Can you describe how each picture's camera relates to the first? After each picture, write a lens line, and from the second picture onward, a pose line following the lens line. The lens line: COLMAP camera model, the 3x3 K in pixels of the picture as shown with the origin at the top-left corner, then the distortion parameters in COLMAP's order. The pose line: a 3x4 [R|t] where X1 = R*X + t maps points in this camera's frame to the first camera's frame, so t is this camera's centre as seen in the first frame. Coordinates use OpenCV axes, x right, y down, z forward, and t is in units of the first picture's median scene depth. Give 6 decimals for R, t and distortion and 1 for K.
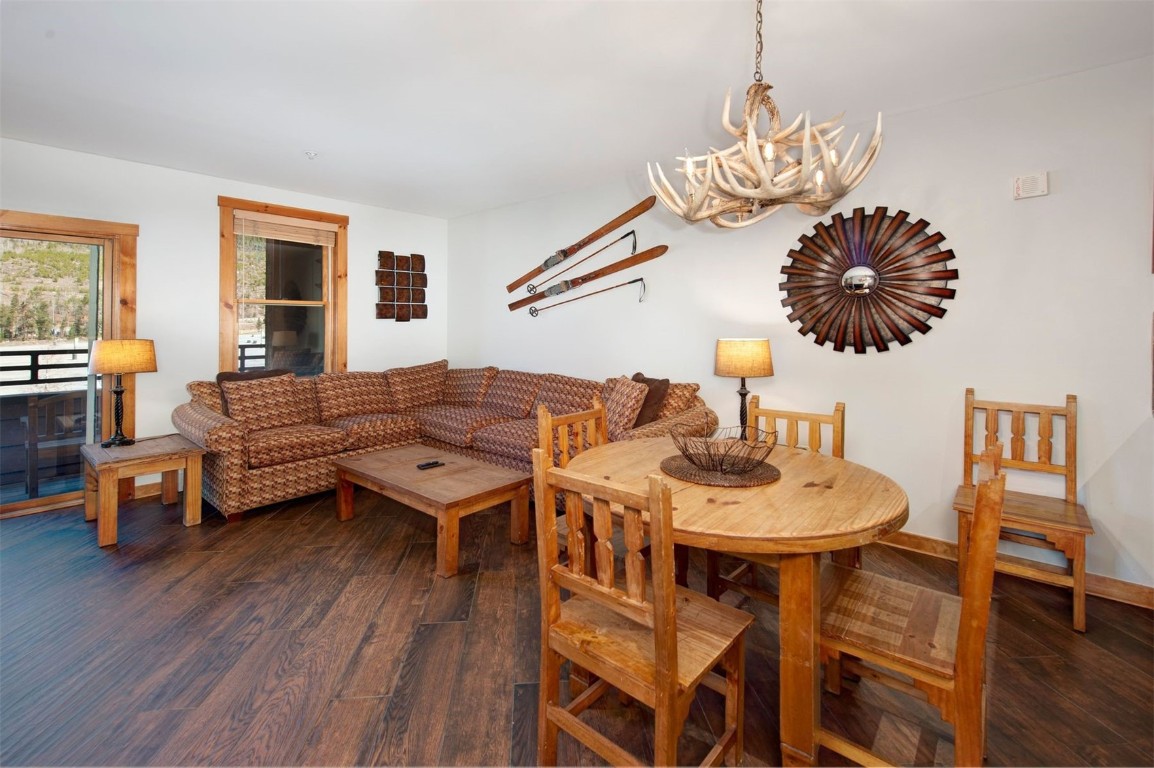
lens RADIAL K [[500.8, 0, 578.0], [0, 500.8, 319.4], [0, 0, 1]] dist [0.000154, -0.000046]
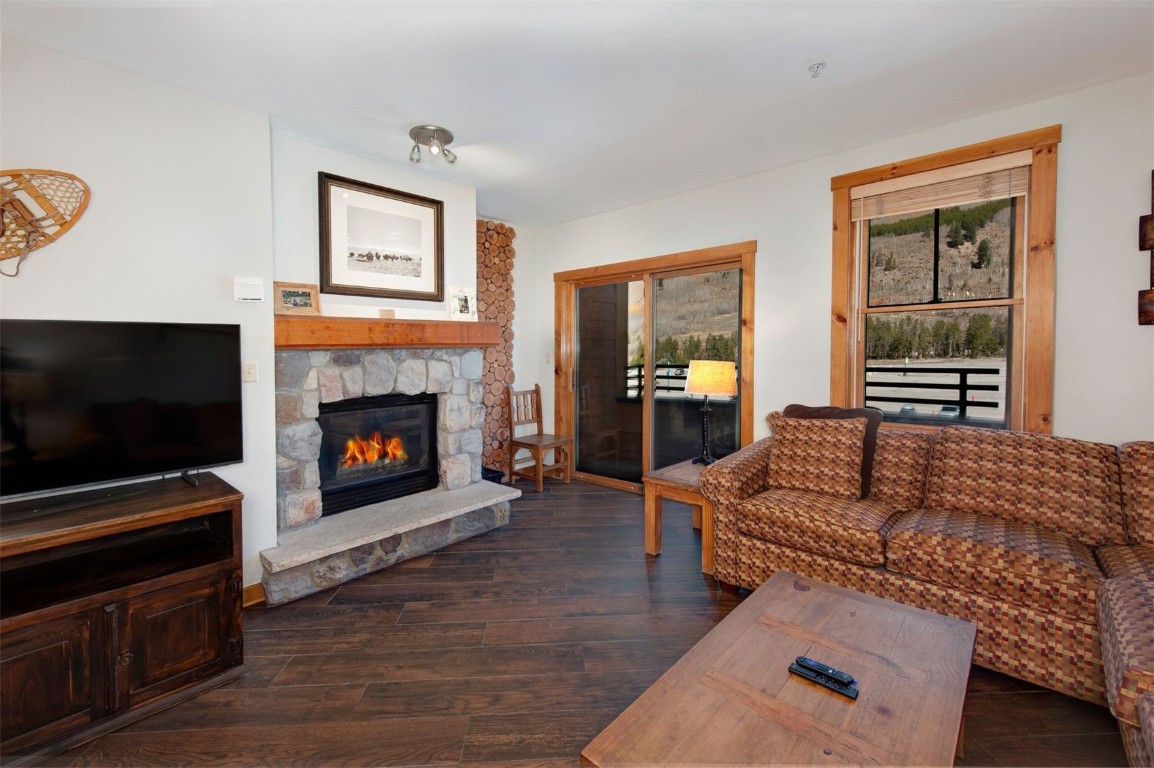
lens RADIAL K [[500.6, 0, 536.4], [0, 500.6, 356.8], [0, 0, 1]] dist [0.003217, -0.000150]
pose [[-0.055903, 0.012195, -0.998362, 0.090830], [0.021346, 0.999711, 0.011016, 0.013148], [0.998208, -0.020696, -0.056148, 0.578724]]
